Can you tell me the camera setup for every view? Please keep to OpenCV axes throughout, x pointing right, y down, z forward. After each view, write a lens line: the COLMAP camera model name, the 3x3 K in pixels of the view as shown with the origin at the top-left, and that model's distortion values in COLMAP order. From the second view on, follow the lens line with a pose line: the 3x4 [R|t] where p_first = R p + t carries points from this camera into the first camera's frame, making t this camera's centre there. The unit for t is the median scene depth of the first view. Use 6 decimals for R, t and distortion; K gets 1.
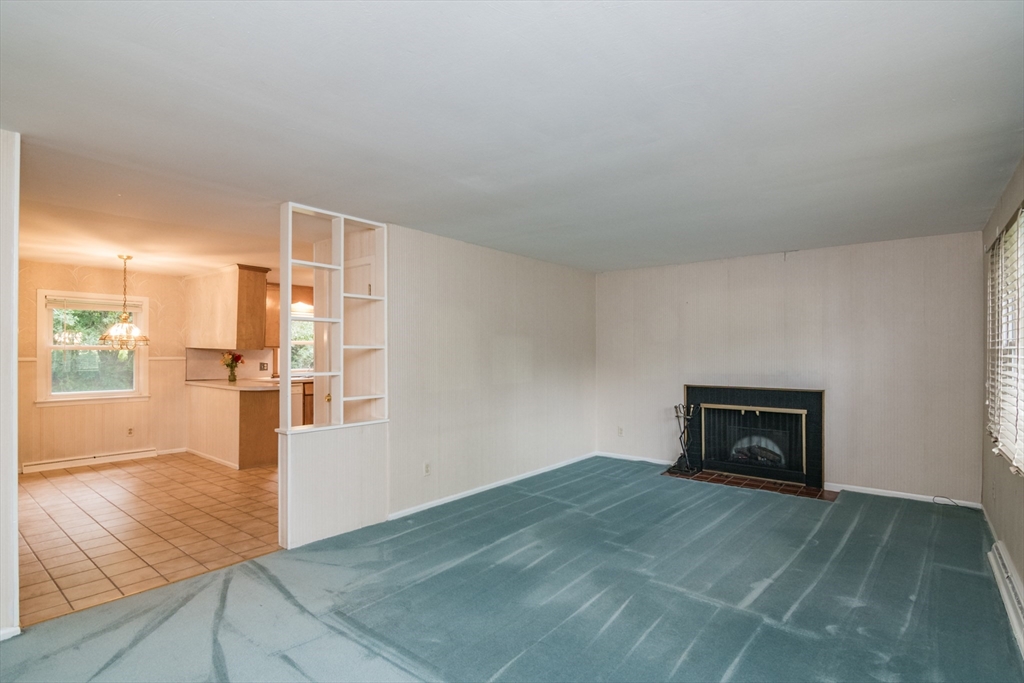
lens RADIAL K [[500.9, 0, 491.5], [0, 500.9, 347.8], [0, 0, 1]] dist [-0.015007, -0.000673]
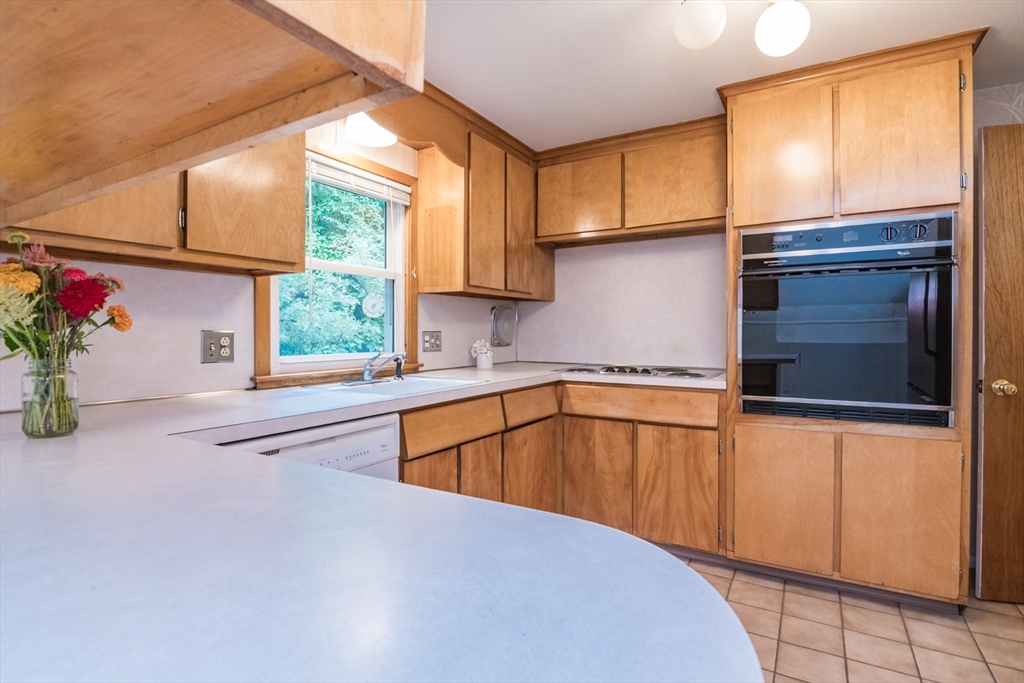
lens RADIAL K [[499.0, 0, 496.8], [0, 499.0, 340.9], [0, 0, 1]] dist [-0.016029, -0.000733]
pose [[0.987447, -0.001652, 0.157939, -0.392945], [-0.002008, 0.999733, 0.023010, 0.031480], [-0.157935, -0.023039, 0.987181, 0.804112]]
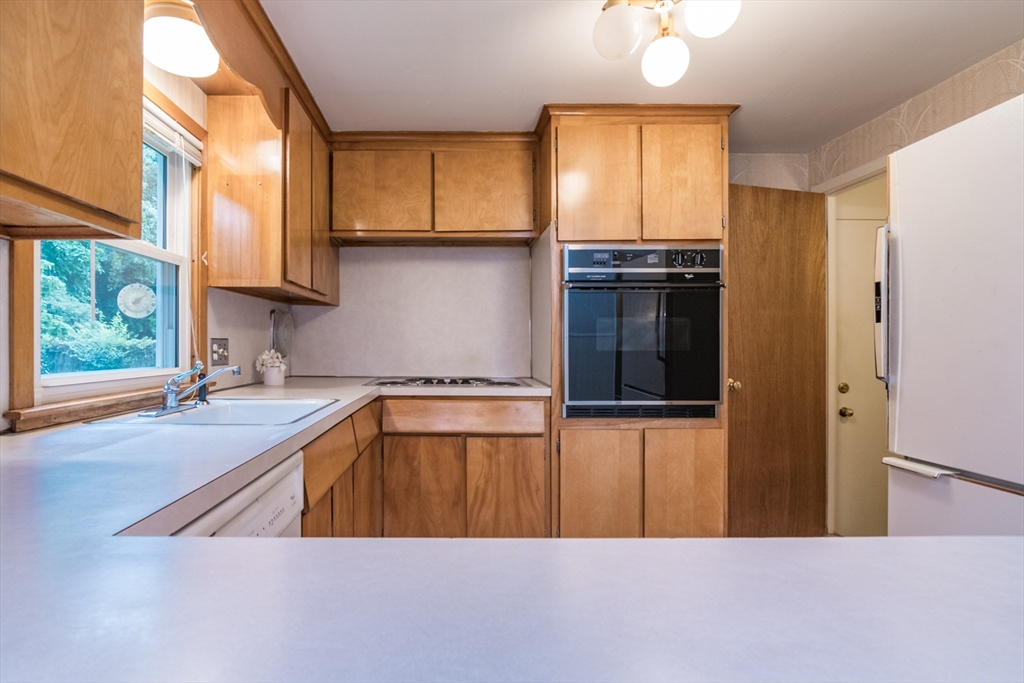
lens RADIAL K [[500.9, 0, 491.5], [0, 500.9, 347.8], [0, 0, 1]] dist [-0.015007, -0.000673]
pose [[0.765413, -0.005637, 0.643515, -0.445154], [-0.006602, 0.999840, 0.016612, 0.032046], [-0.643506, -0.016963, 0.765253, 0.869284]]
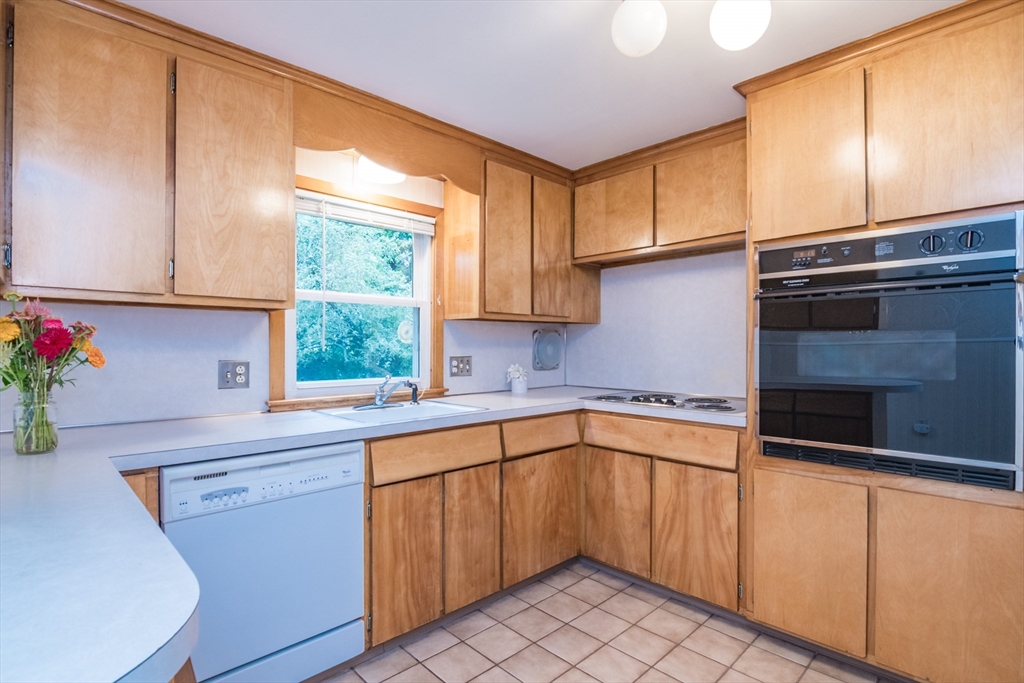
lens RADIAL K [[501.8, 0, 517.1], [0, 501.8, 352.6], [0, 0, 1]] dist [-0.015373, -0.000483]
pose [[0.995409, 0.000965, -0.095705, -0.293347], [0.001038, 0.999782, 0.020873, 0.021041], [0.095705, -0.020876, 0.995191, 0.803005]]
